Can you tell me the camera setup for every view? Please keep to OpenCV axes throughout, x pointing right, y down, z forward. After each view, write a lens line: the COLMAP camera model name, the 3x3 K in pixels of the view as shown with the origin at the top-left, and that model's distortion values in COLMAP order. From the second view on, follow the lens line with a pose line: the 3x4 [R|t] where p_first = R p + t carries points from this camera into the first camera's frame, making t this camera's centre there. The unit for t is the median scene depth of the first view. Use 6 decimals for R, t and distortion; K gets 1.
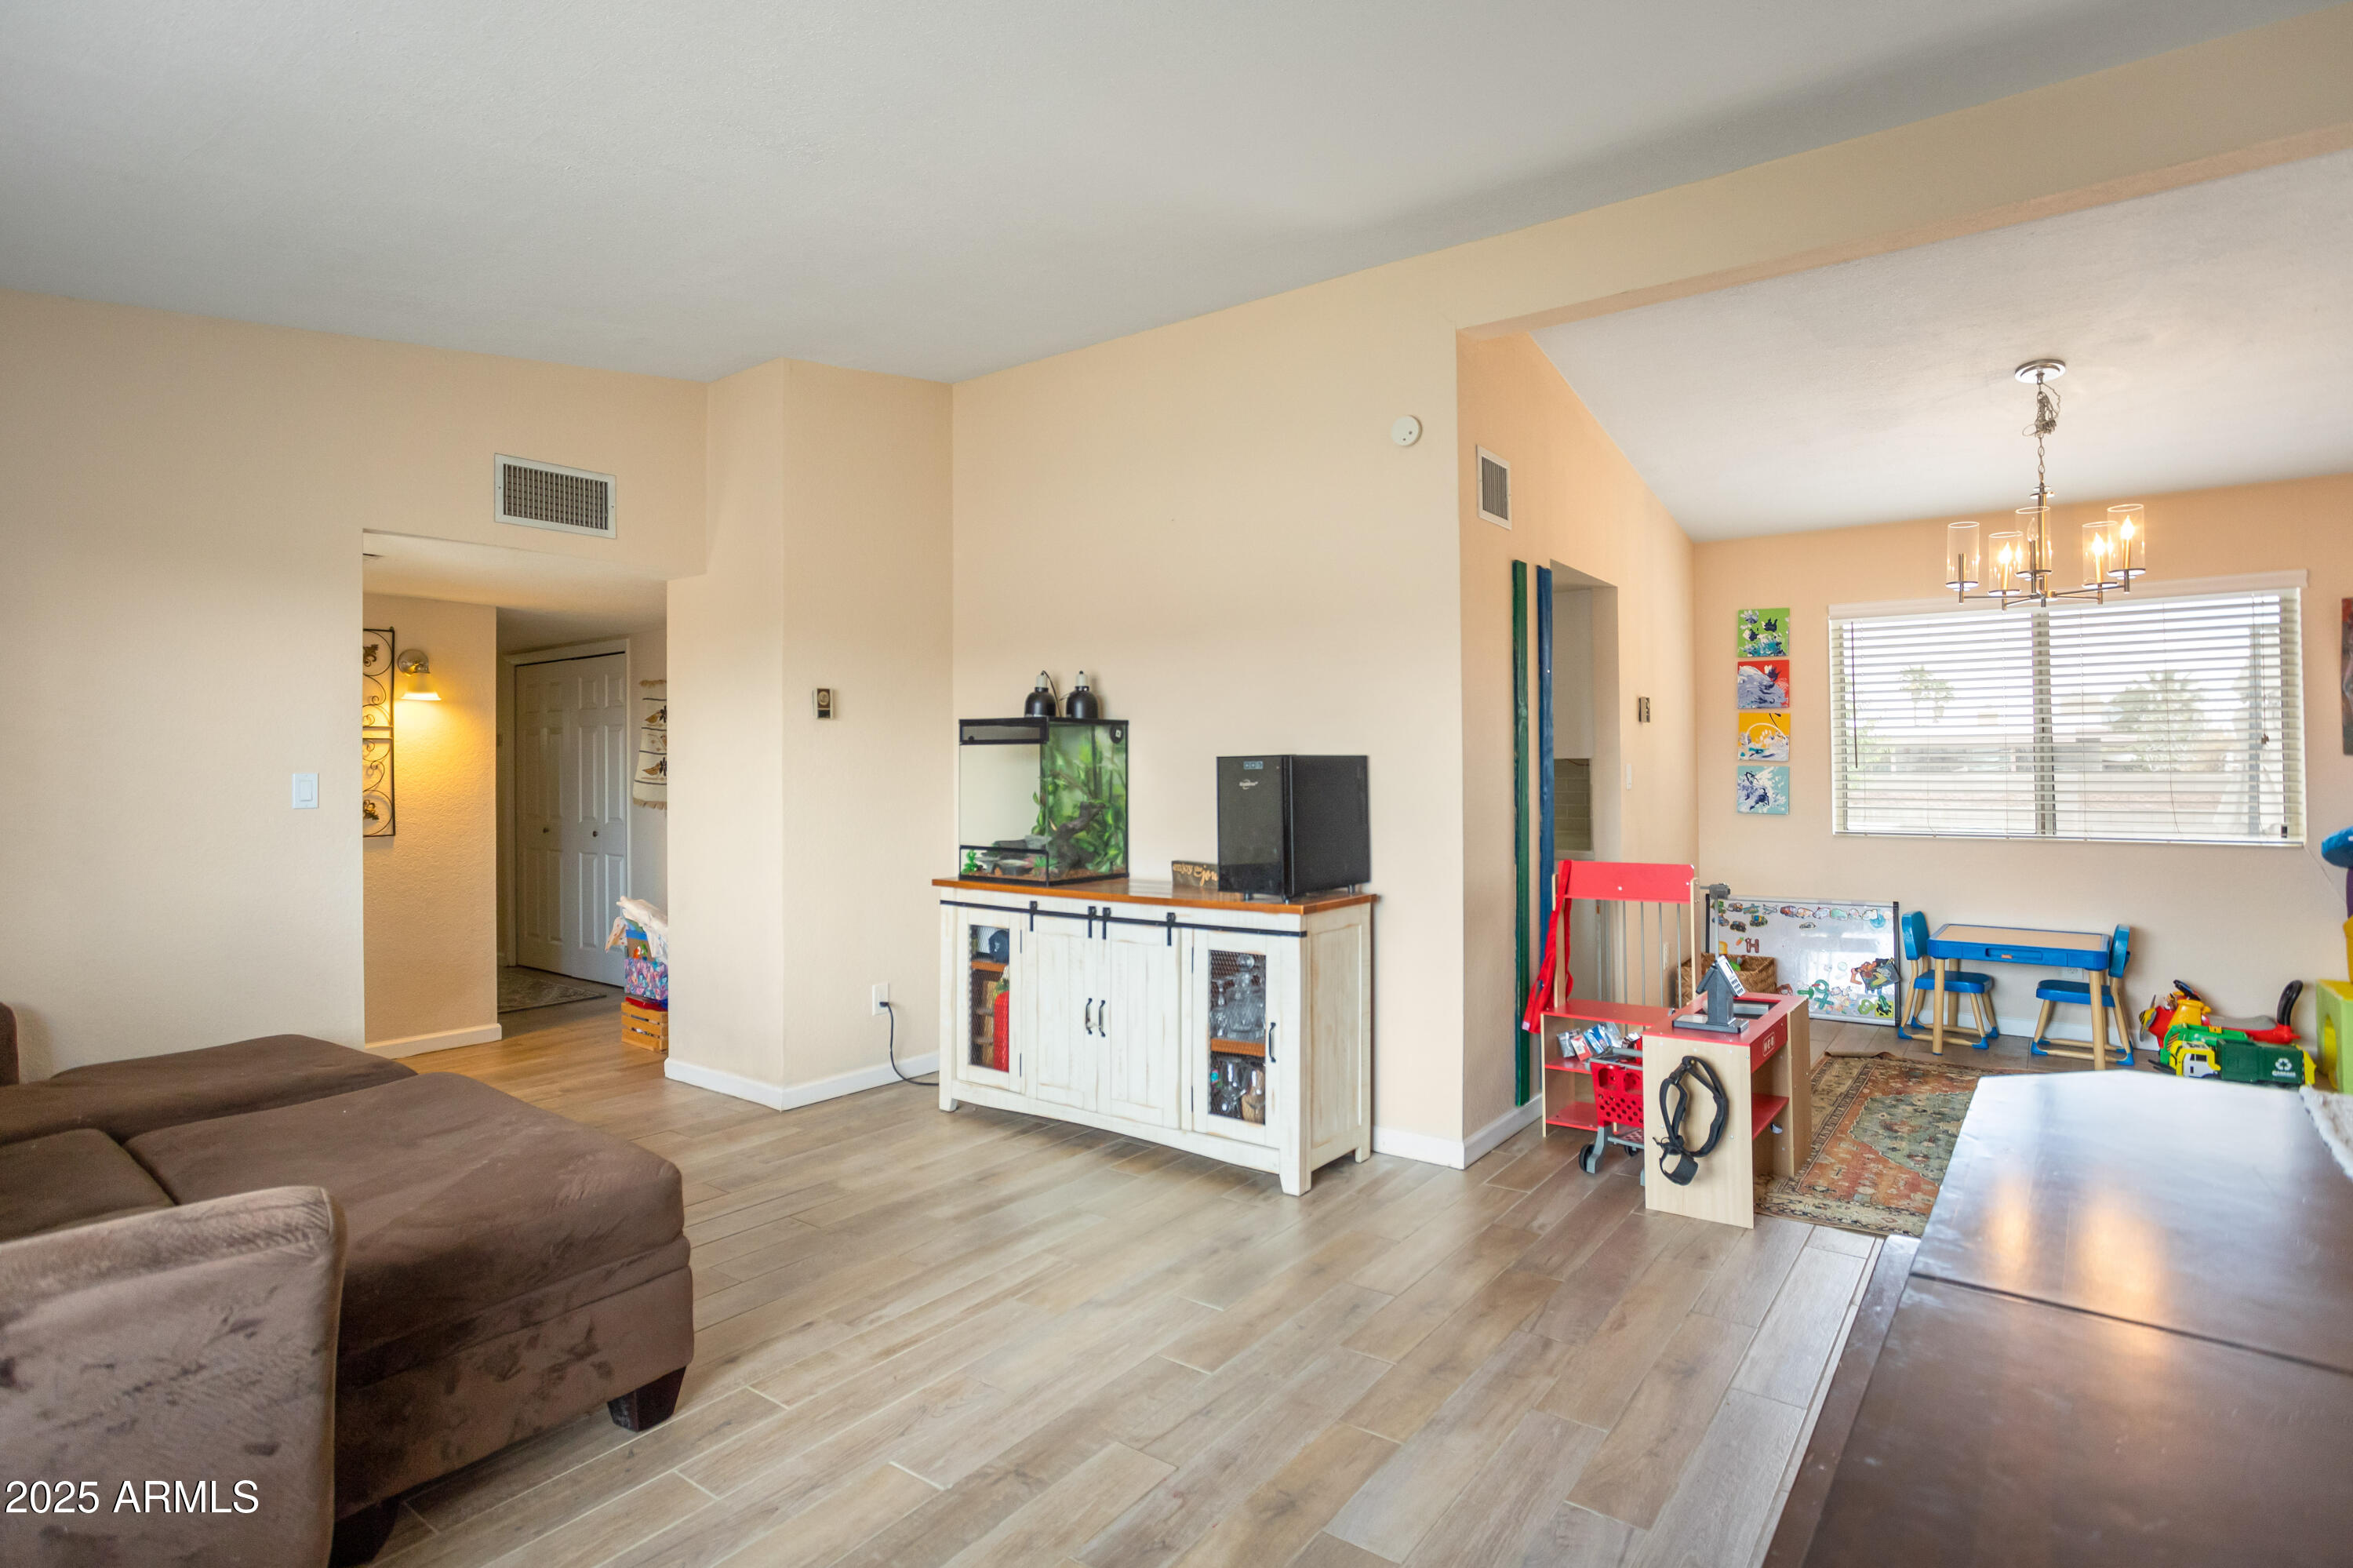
lens RADIAL K [[1219.8, 0, 1153.3], [0, 1219.8, 780.9], [0, 0, 1]] dist [-0.058205, 0.032061]
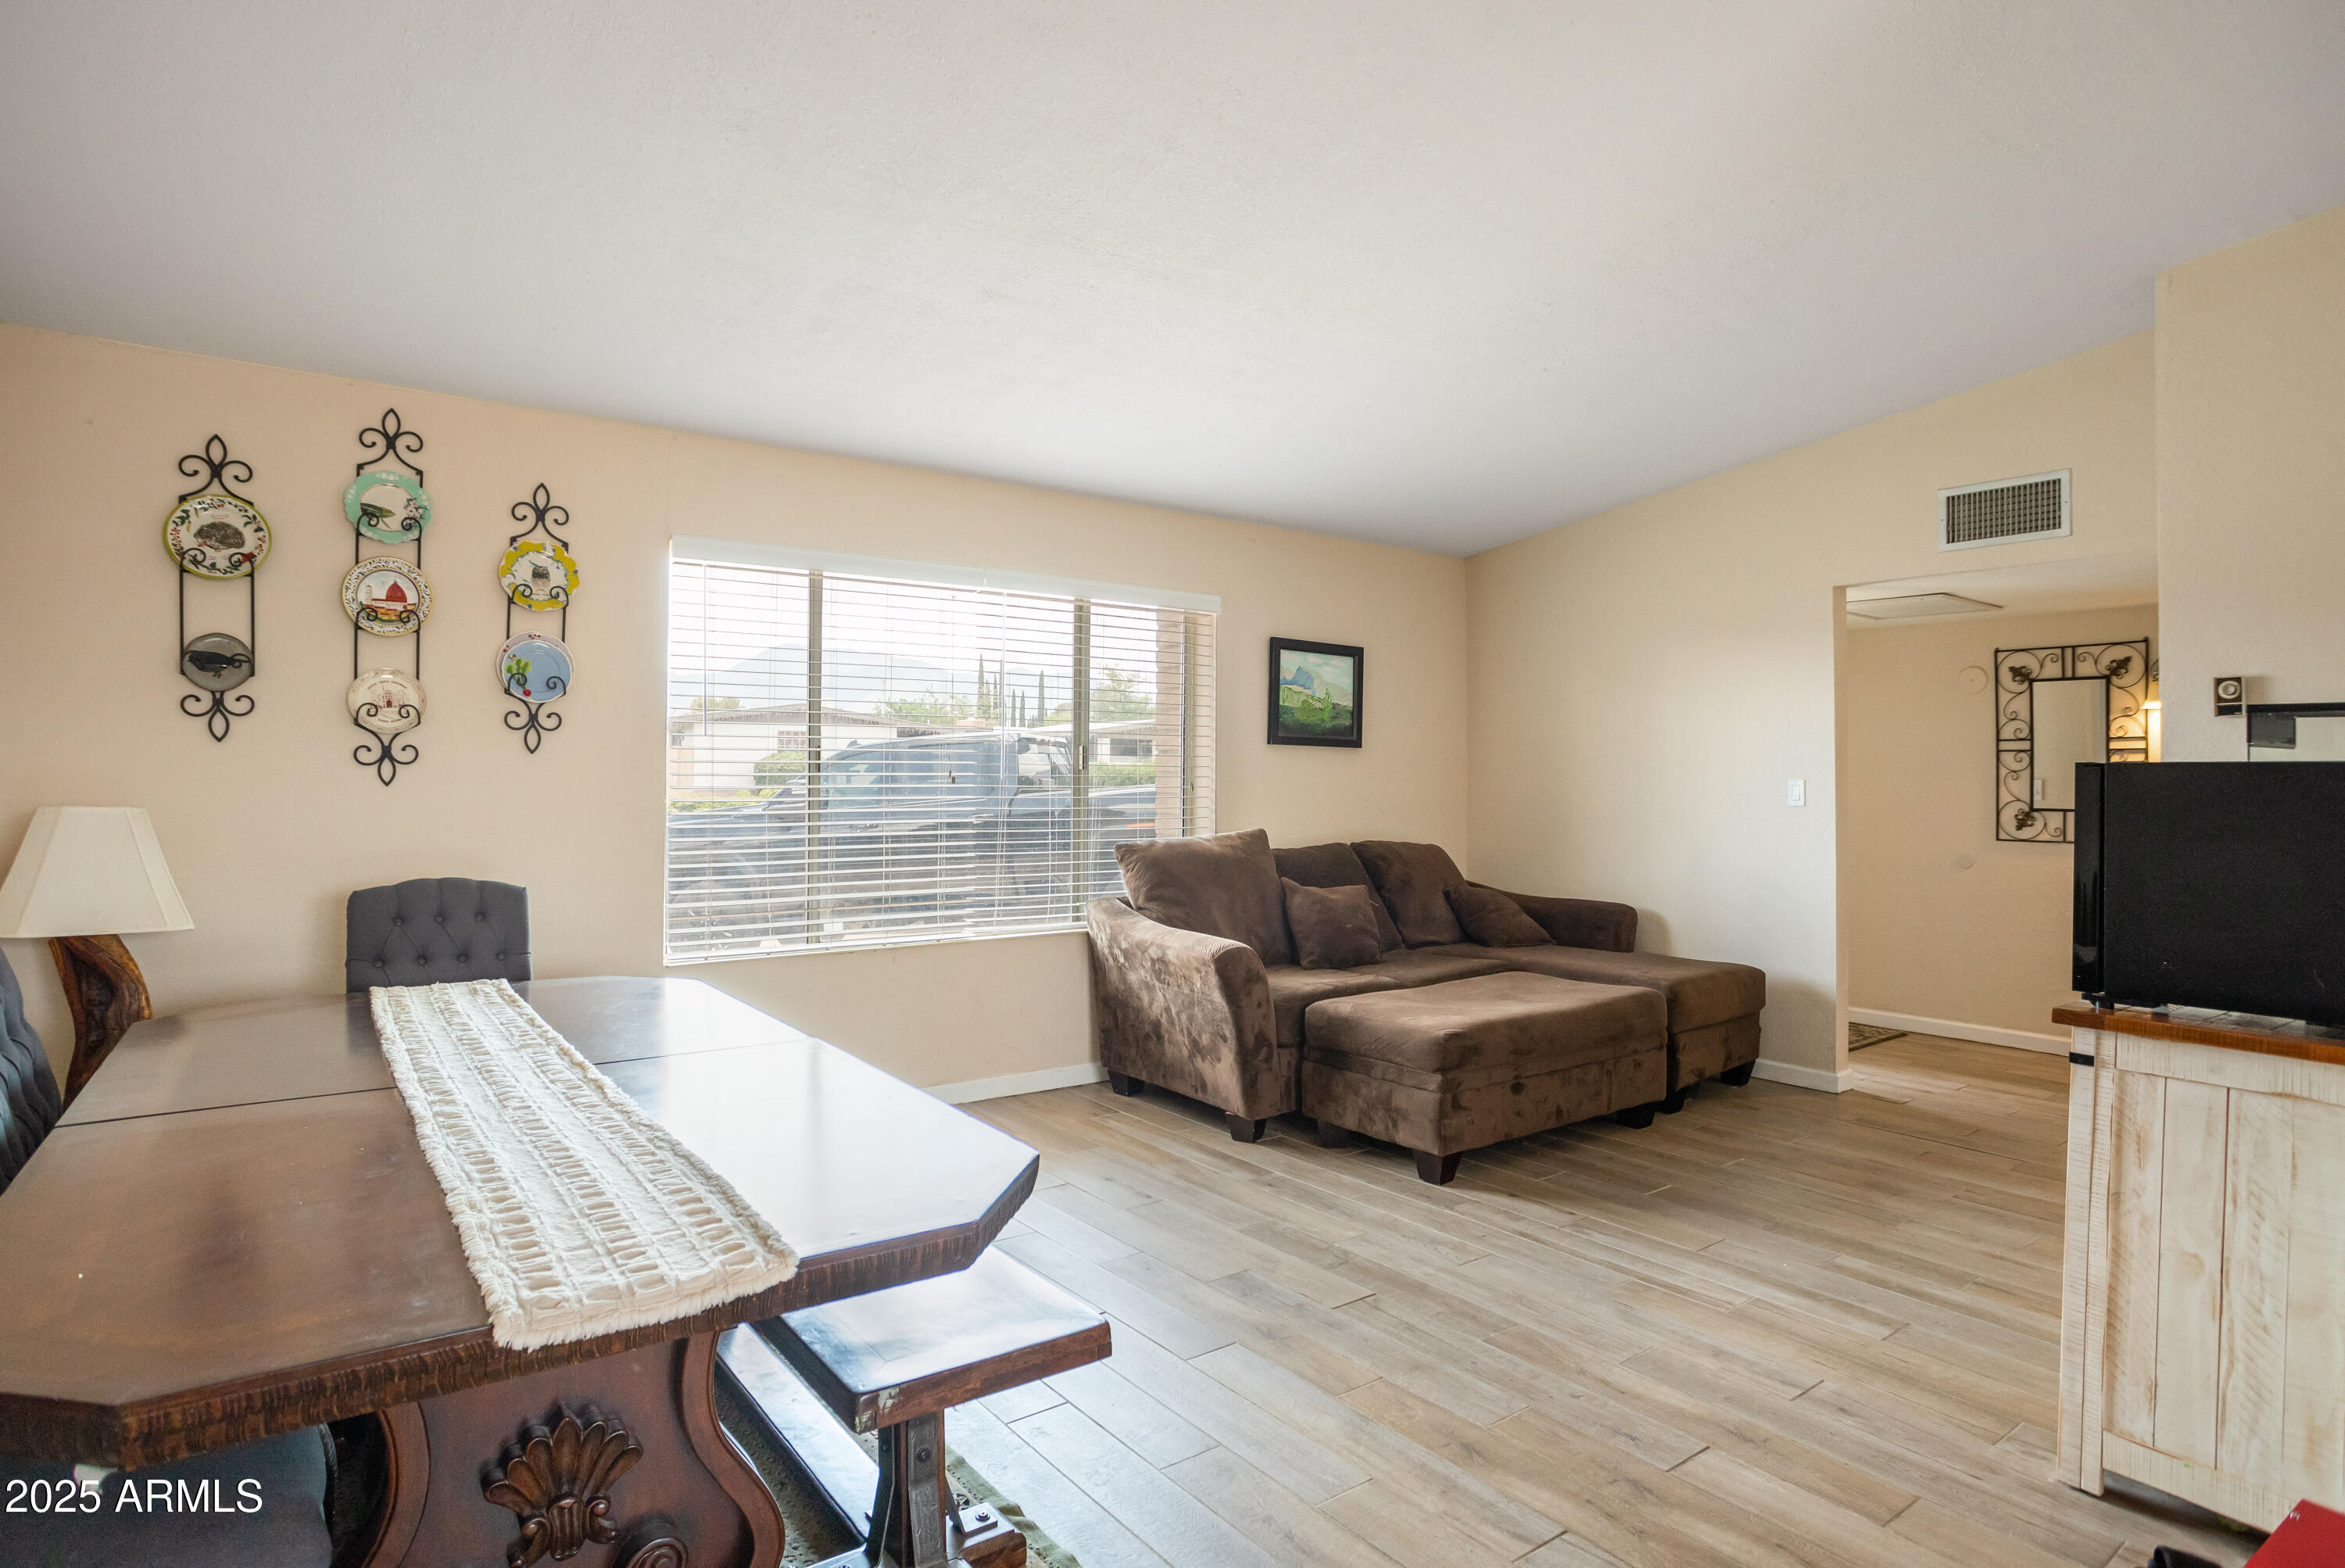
lens RADIAL K [[1215.6, 0, 1149.4], [0, 1215.6, 780.9], [0, 0, 1]] dist [-0.058205, 0.032061]
pose [[-0.295962, 0.005655, -0.955183, 0.971351], [-0.015348, 0.999825, 0.010674, -0.010503], [0.955076, 0.017819, -0.295823, 0.867794]]
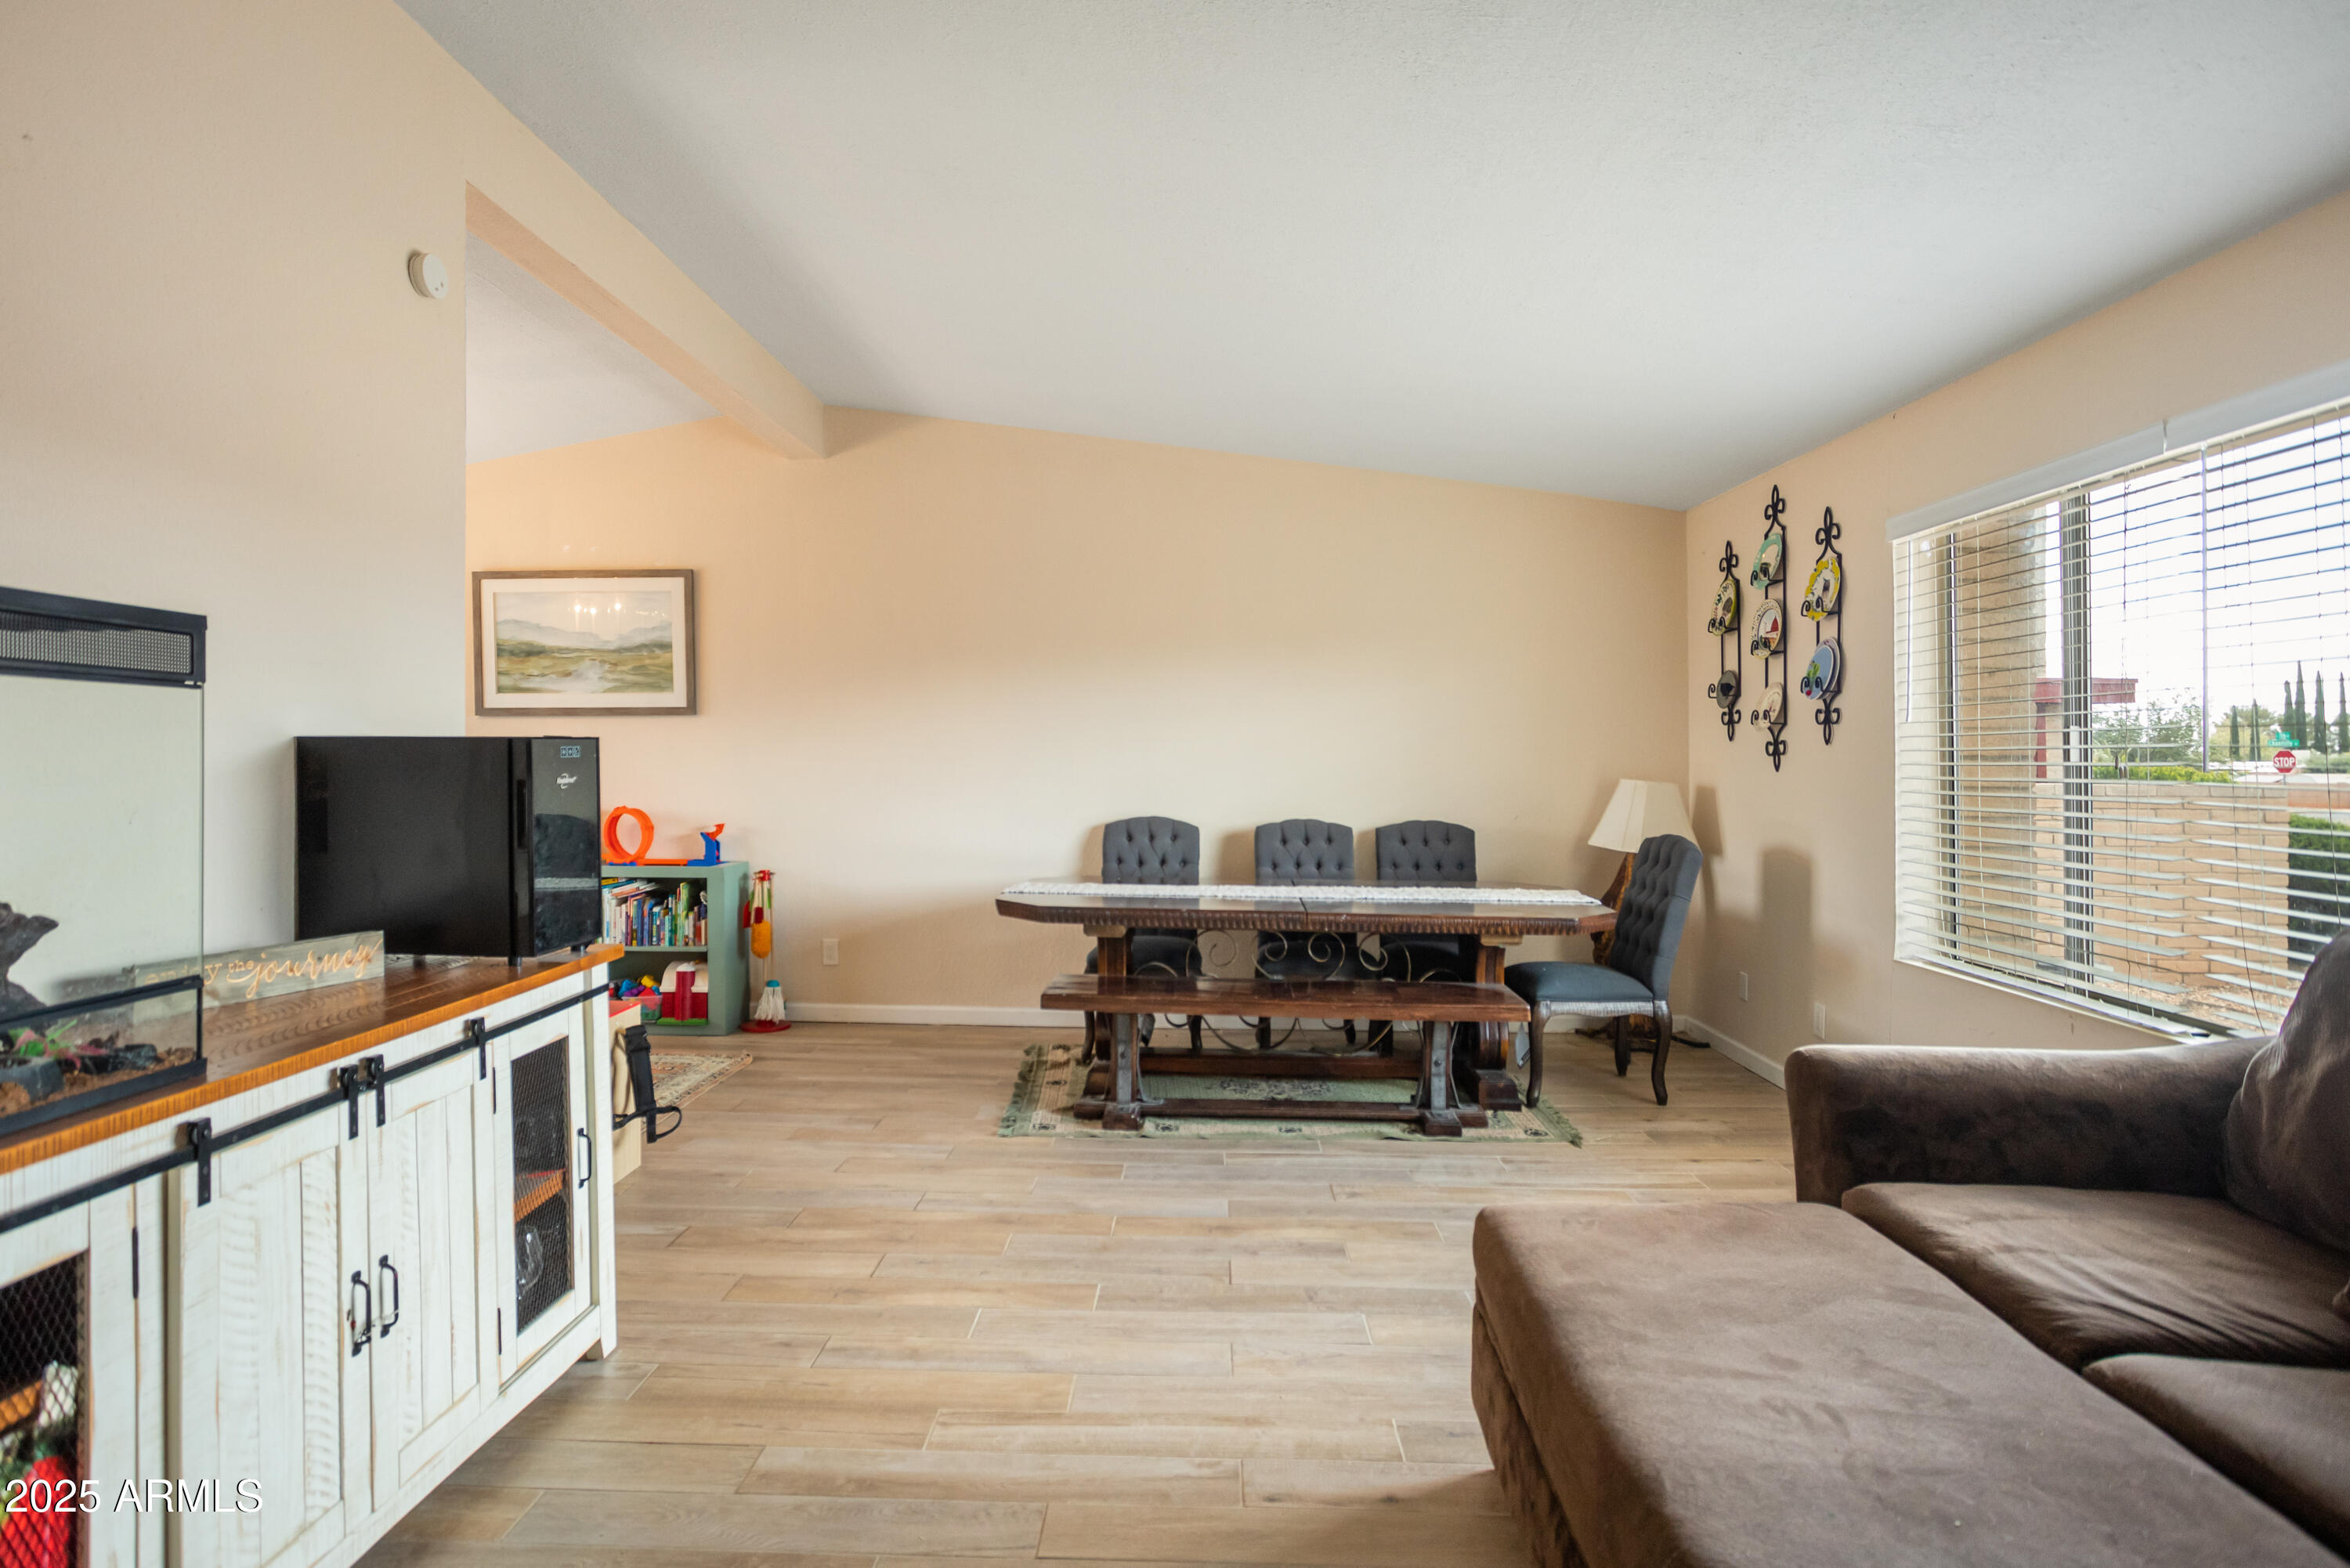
lens RADIAL K [[1190.0, 0, 1171.8], [0, 1190.0, 783.6], [0, 0, 1]] dist [-0.062982, 0.039067]
pose [[-0.591019, -0.019863, 0.806413, -0.761819], [0.004680, 0.999596, 0.028051, -0.014516], [-0.806644, 0.020353, -0.590687, 1.351850]]
